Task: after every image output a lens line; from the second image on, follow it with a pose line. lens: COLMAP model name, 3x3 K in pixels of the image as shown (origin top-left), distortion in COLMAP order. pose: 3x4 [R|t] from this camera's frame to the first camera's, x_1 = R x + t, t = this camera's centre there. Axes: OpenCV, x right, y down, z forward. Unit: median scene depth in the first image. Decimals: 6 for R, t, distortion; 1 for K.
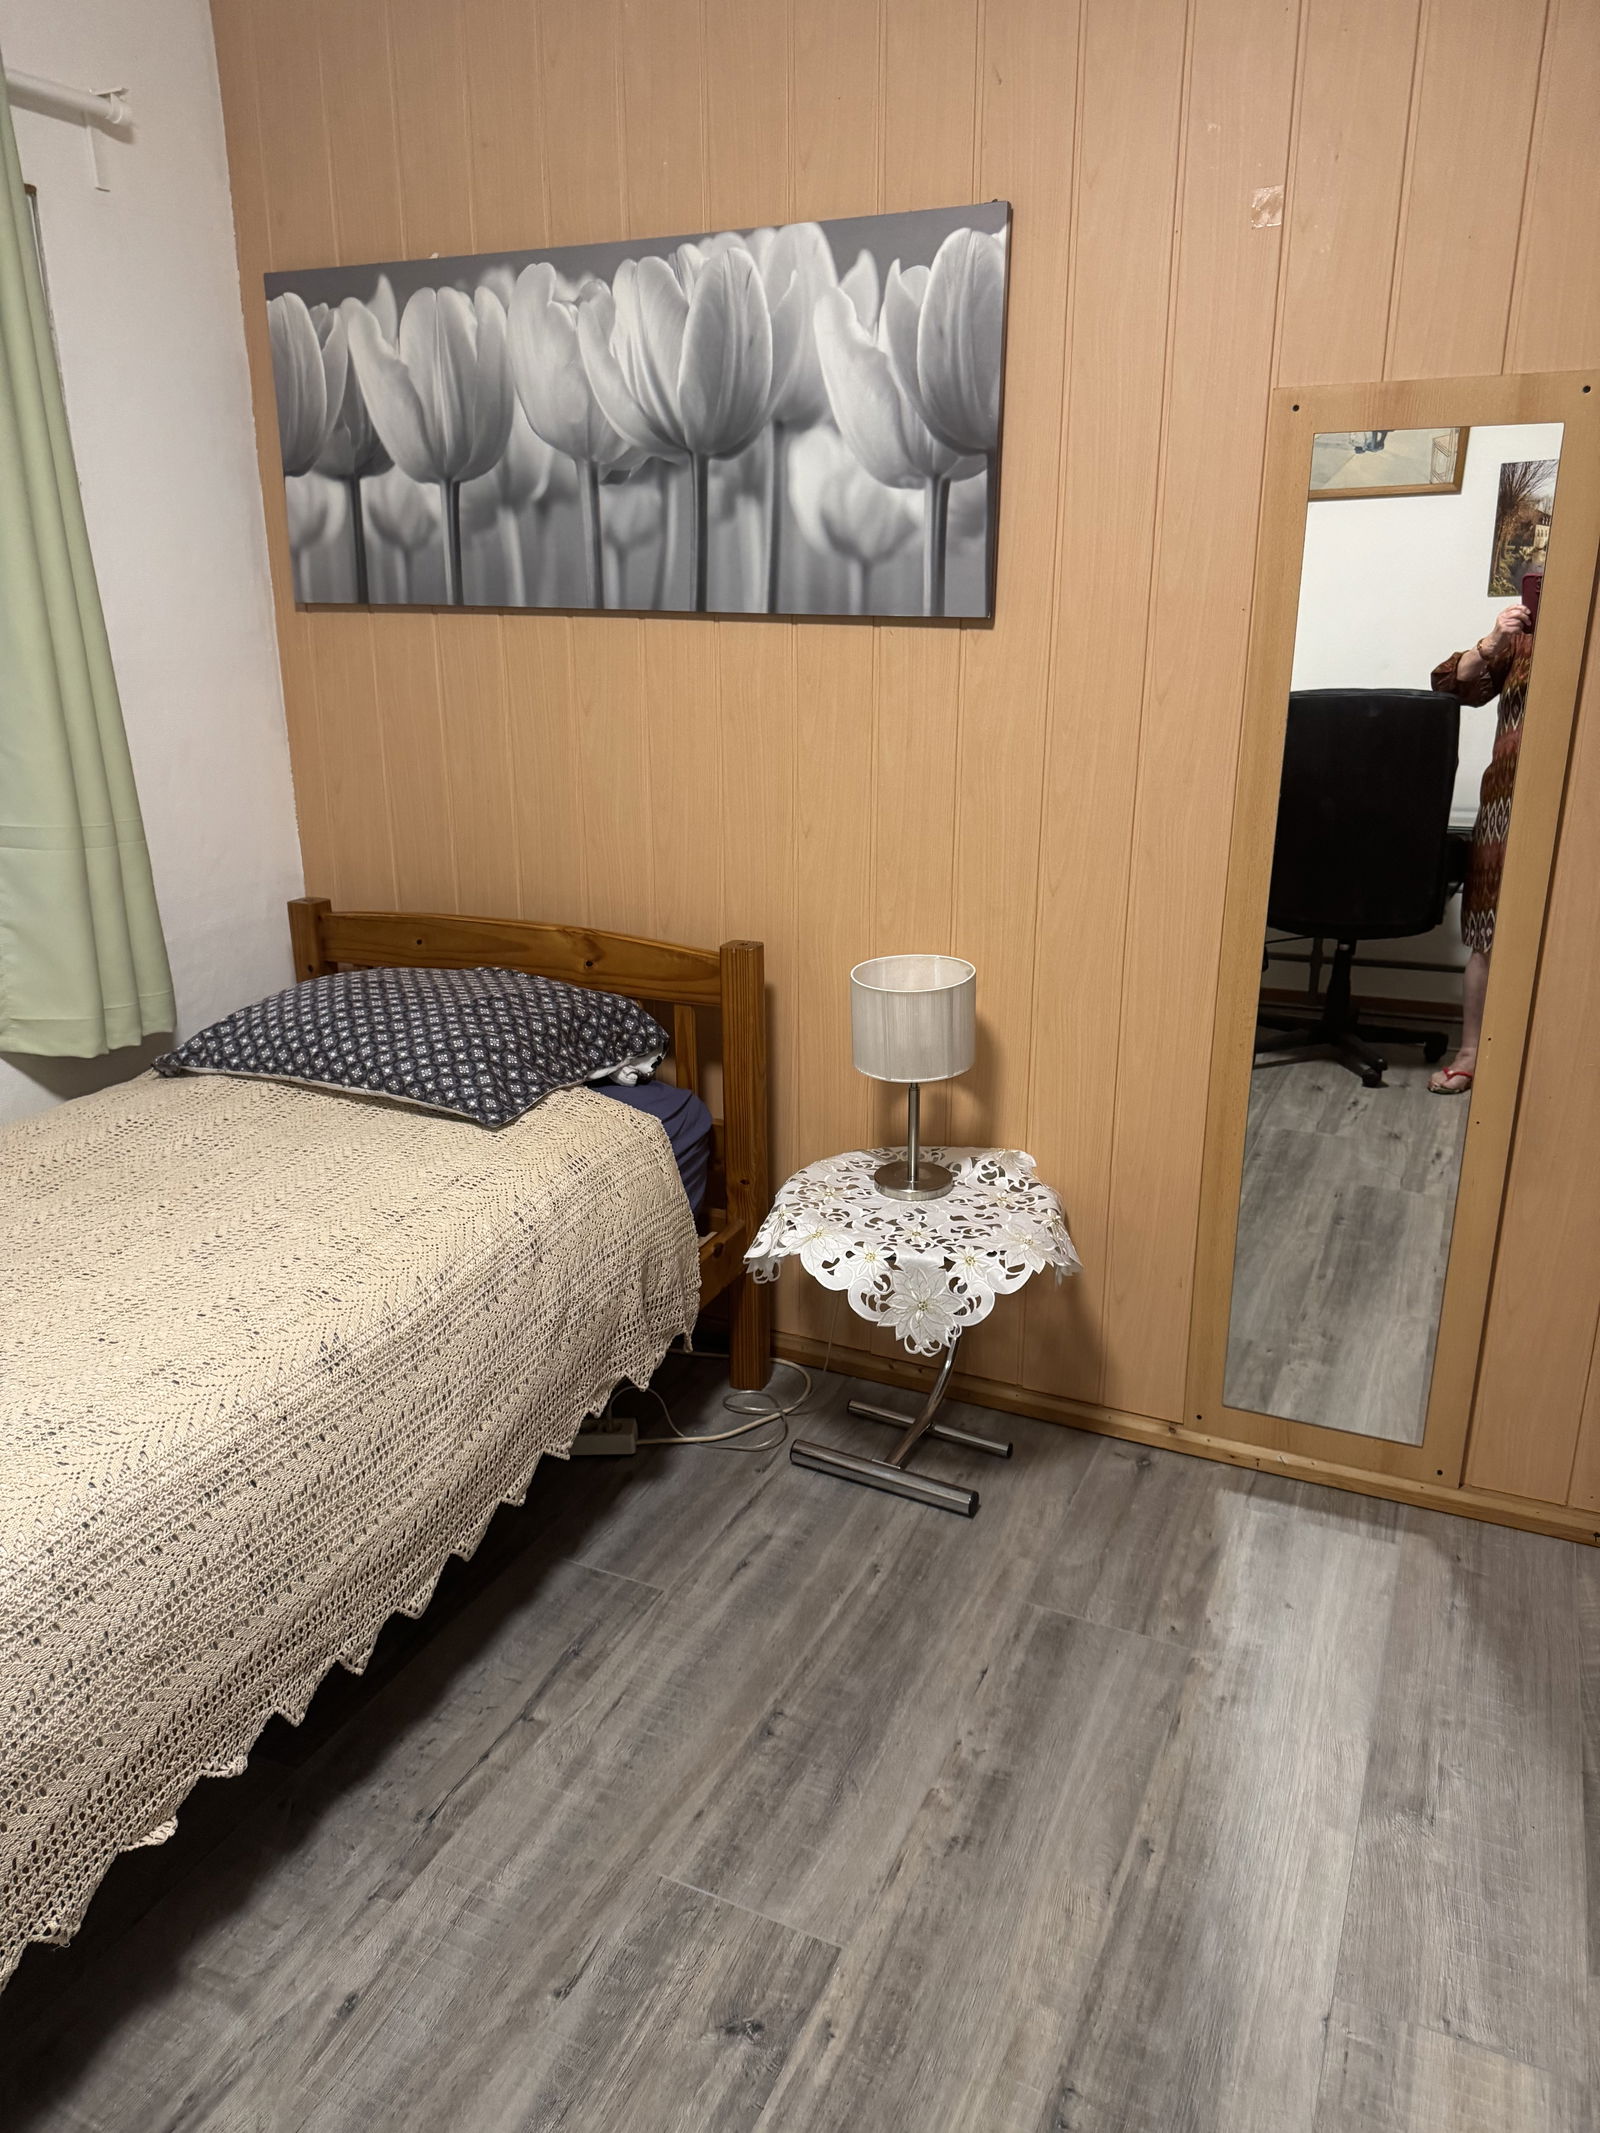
lens RADIAL K [[1457.7, 0, 774.0], [0, 1457.7, 1078.0], [0, 0, 1]] dist [0.076147, -0.110107]
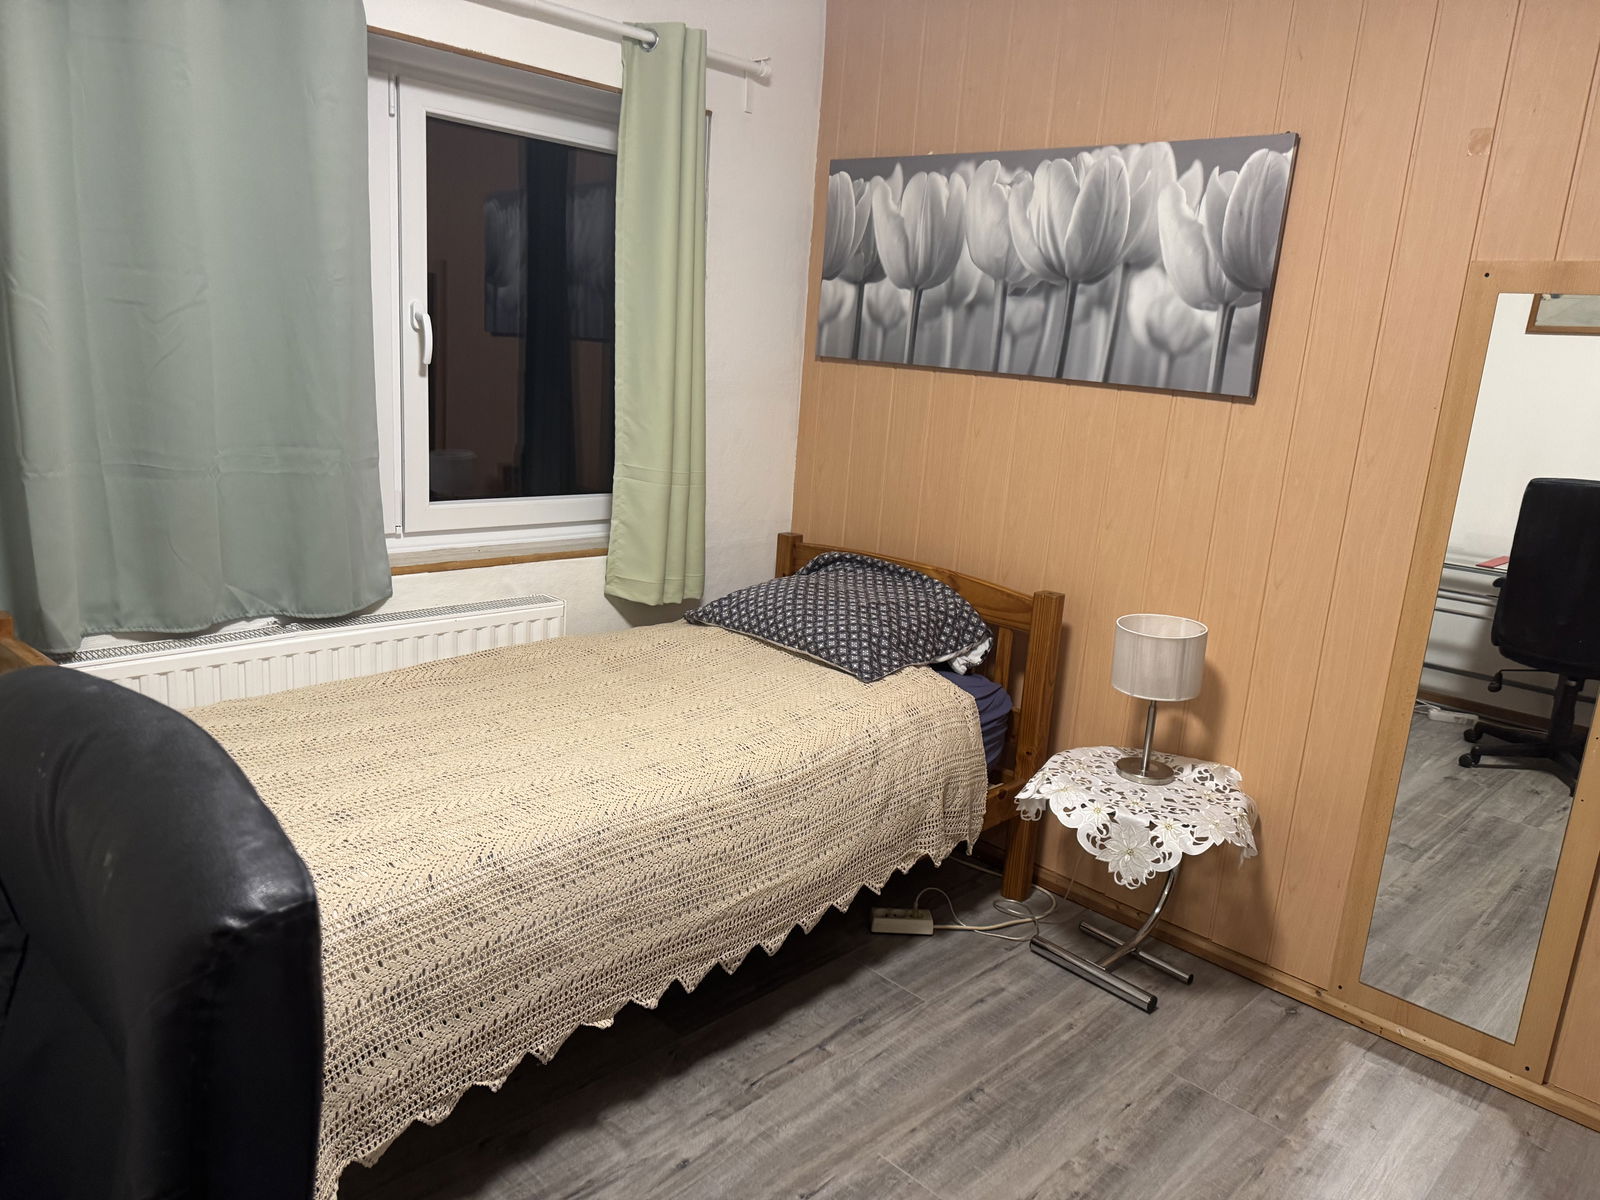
lens RADIAL K [[1093.4, 0, 800.0], [0, 1093.4, 600.0], [0, 0, 1]] dist [0.076147, -0.110107]
pose [[0.942735, 0.142016, -0.301797, 0.080953], [-0.171536, 0.982430, -0.073532, 0.043571], [0.286052, 0.121090, 0.950532, -0.152552]]
